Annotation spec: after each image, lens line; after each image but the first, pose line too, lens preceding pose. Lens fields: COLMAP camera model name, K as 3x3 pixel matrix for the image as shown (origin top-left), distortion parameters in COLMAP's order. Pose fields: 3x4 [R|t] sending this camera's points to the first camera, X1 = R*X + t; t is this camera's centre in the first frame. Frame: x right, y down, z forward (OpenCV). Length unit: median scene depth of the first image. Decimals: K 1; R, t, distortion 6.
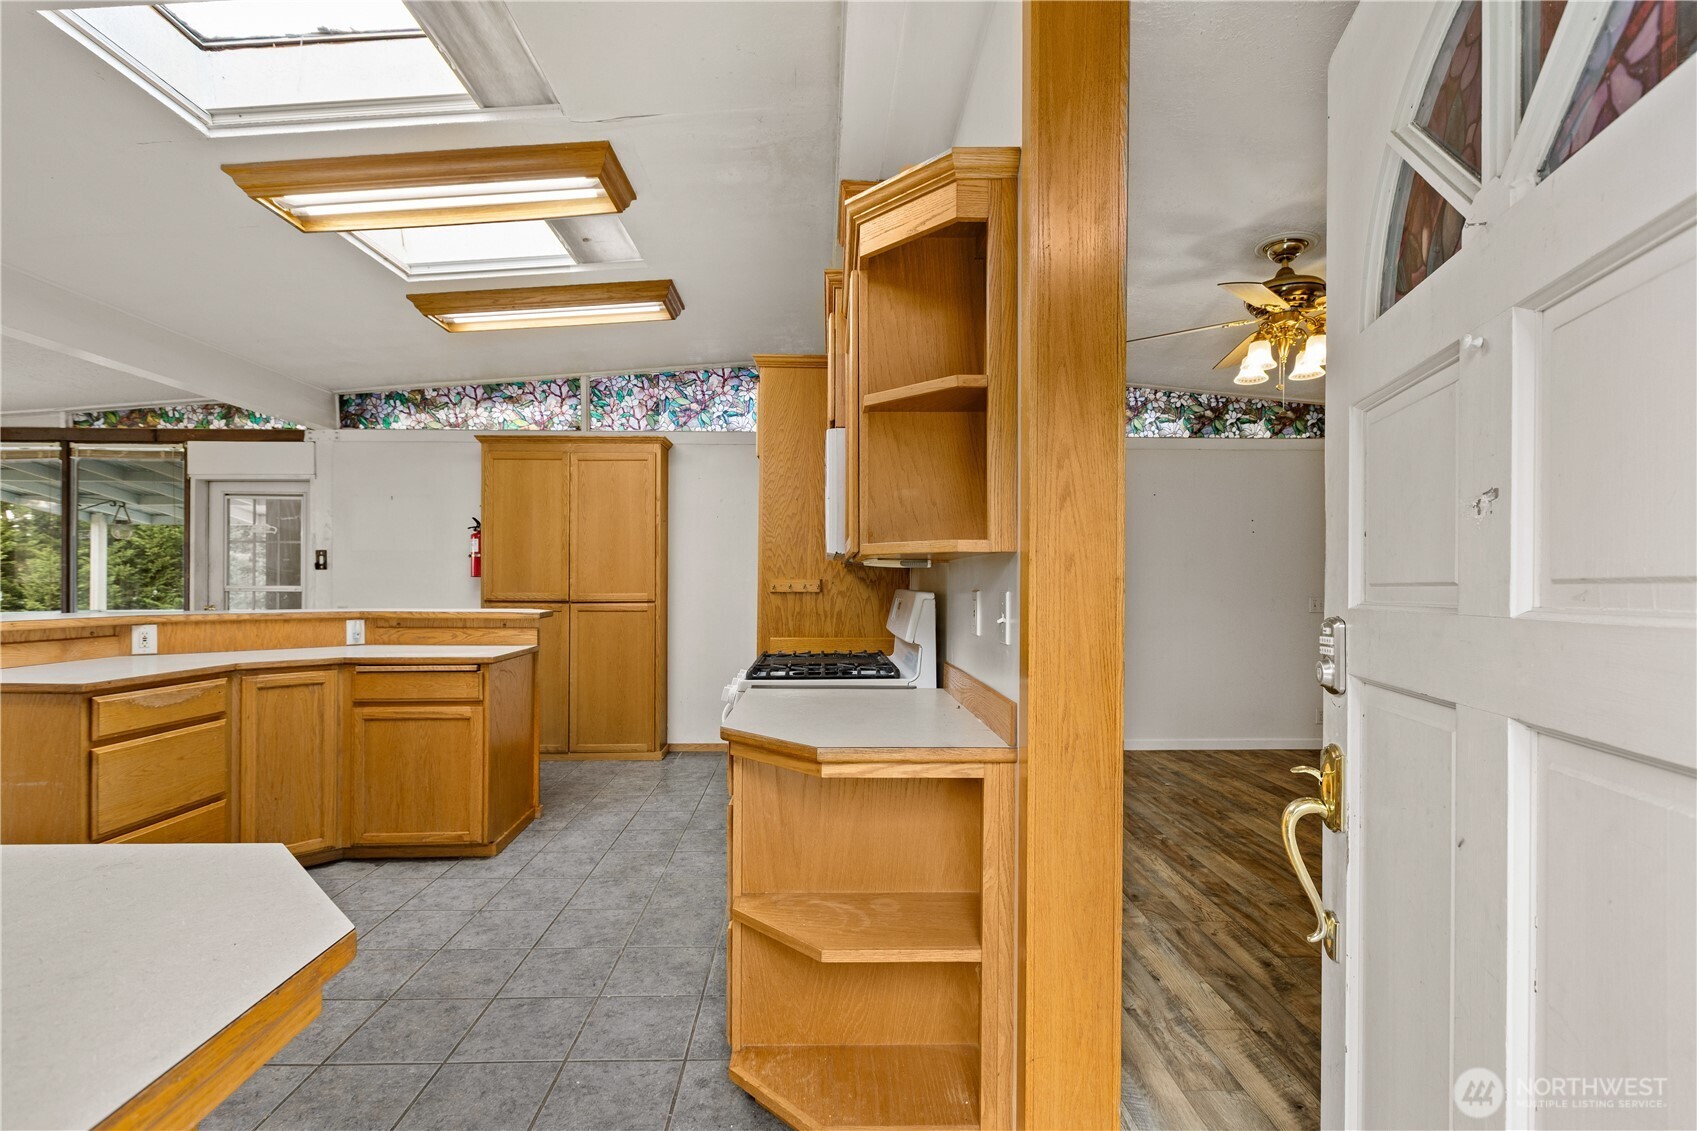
lens RADIAL K [[760.0, 0, 838.6], [0, 760.0, 584.4], [0, 0, 1]] dist [0.001150, 0.000059]
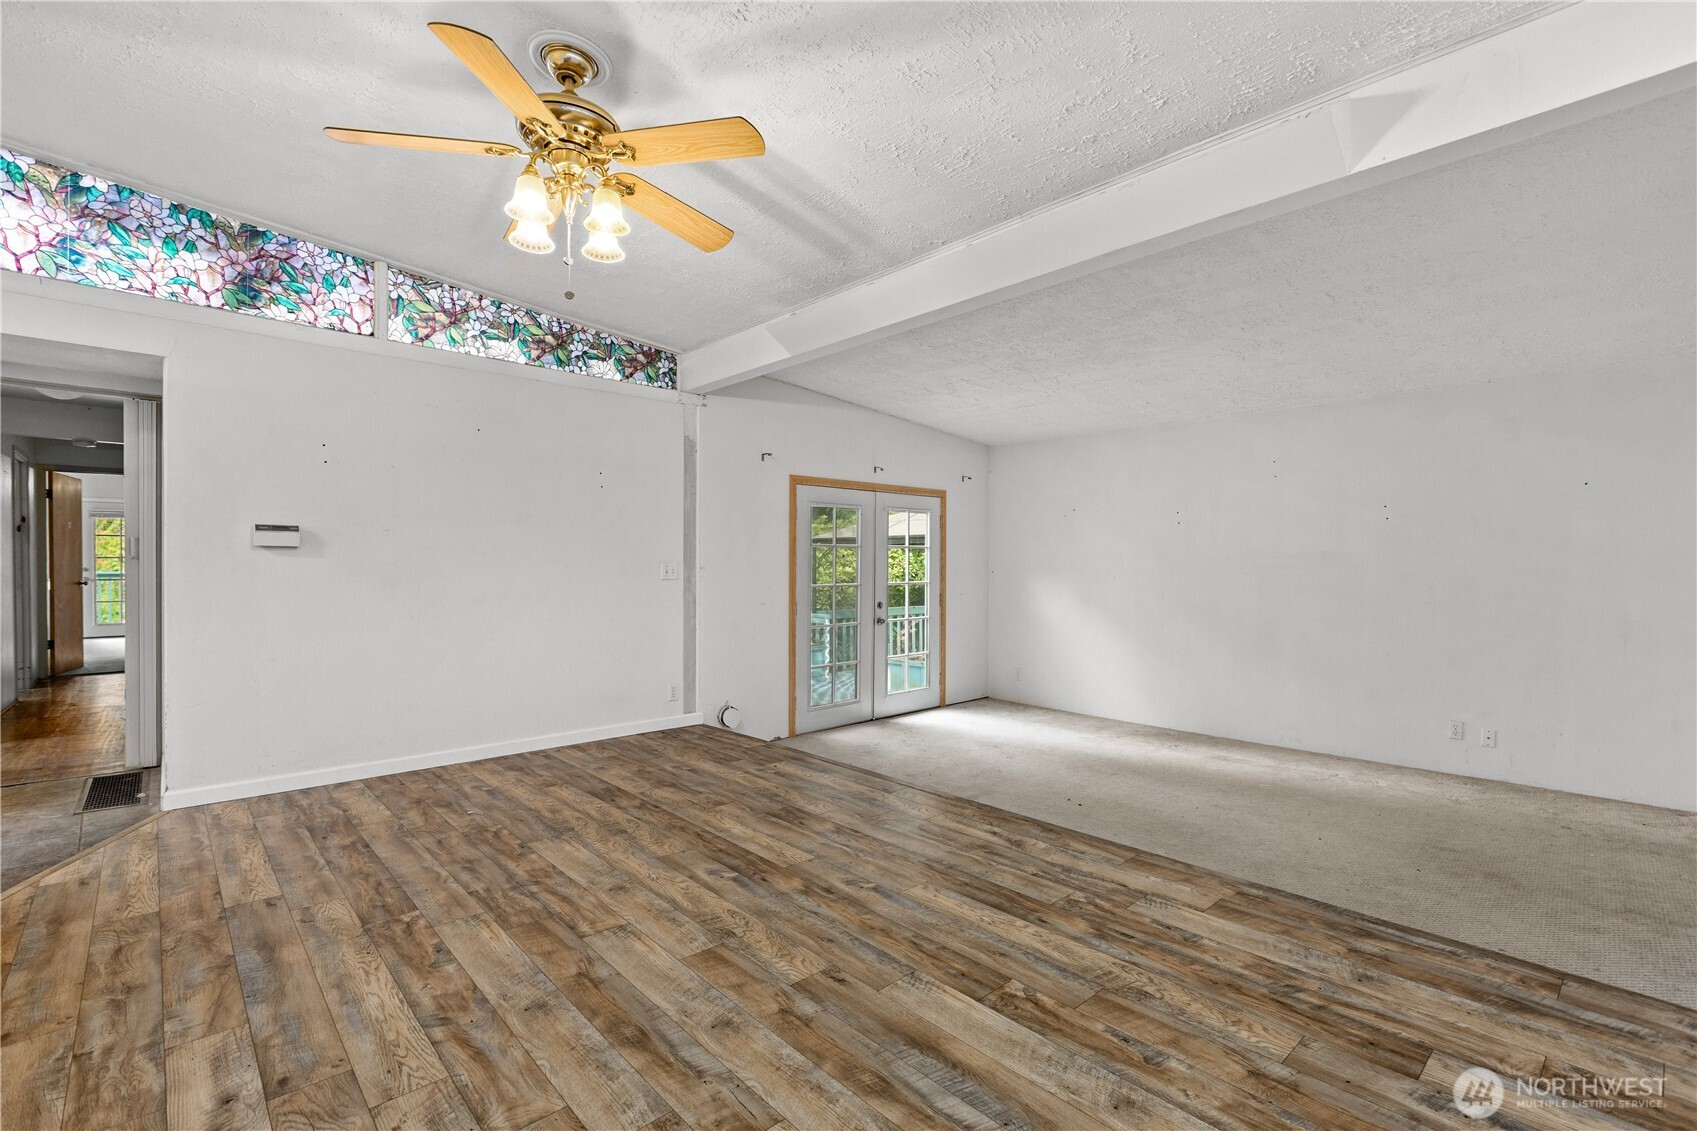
lens RADIAL K [[770.5, 0, 848.5], [0, 770.5, 565.5], [0, 0, 1]] dist [-0.000585, -0.000385]
pose [[0.745416, -0.002444, 0.666595, 0.172480], [0.000305, 0.999994, 0.003326, 0.017133], [-0.666599, -0.002276, 0.745413, 0.164298]]
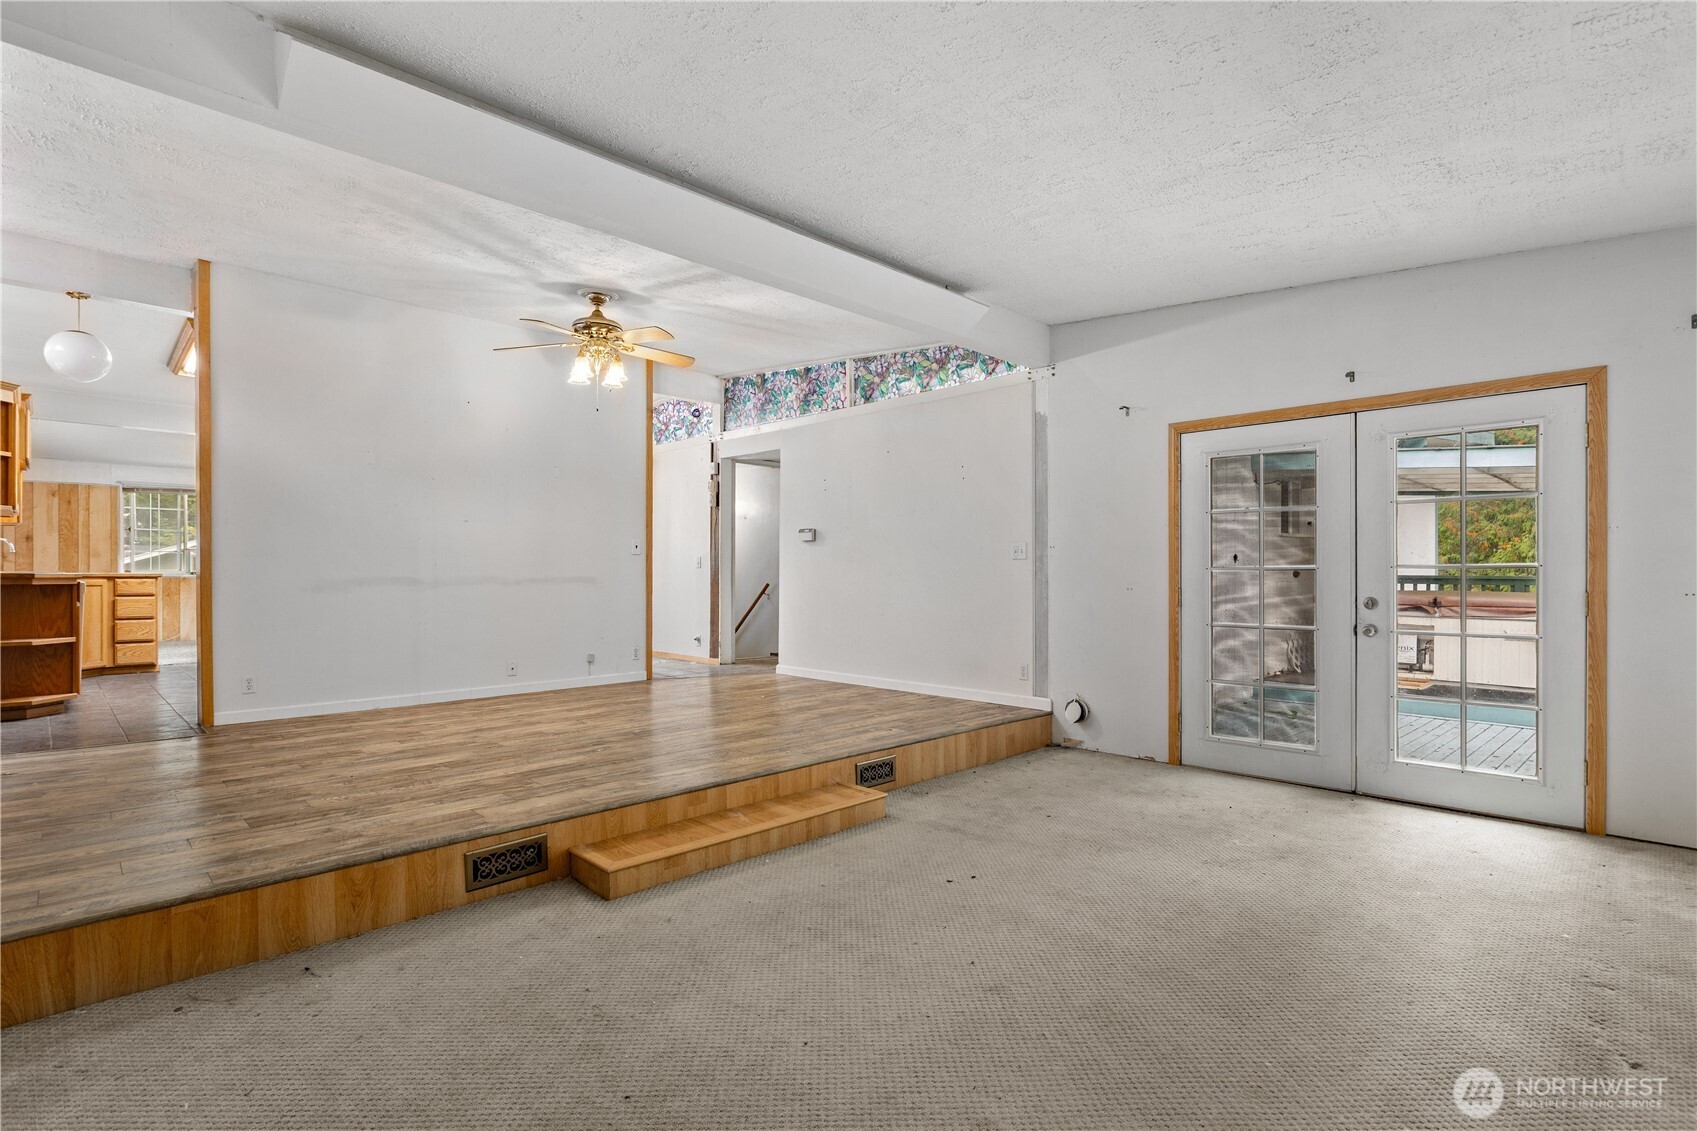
lens RADIAL K [[831.0, 0, 848.5], [0, 831.0, 565.5], [0, 0, 1]] dist [-0.002094, 0.000307]
pose [[0.677540, -0.010229, -0.735414, 1.231193], [0.002012, 0.999925, -0.012055, 0.056843], [0.735483, 0.006688, 0.677510, 0.159646]]
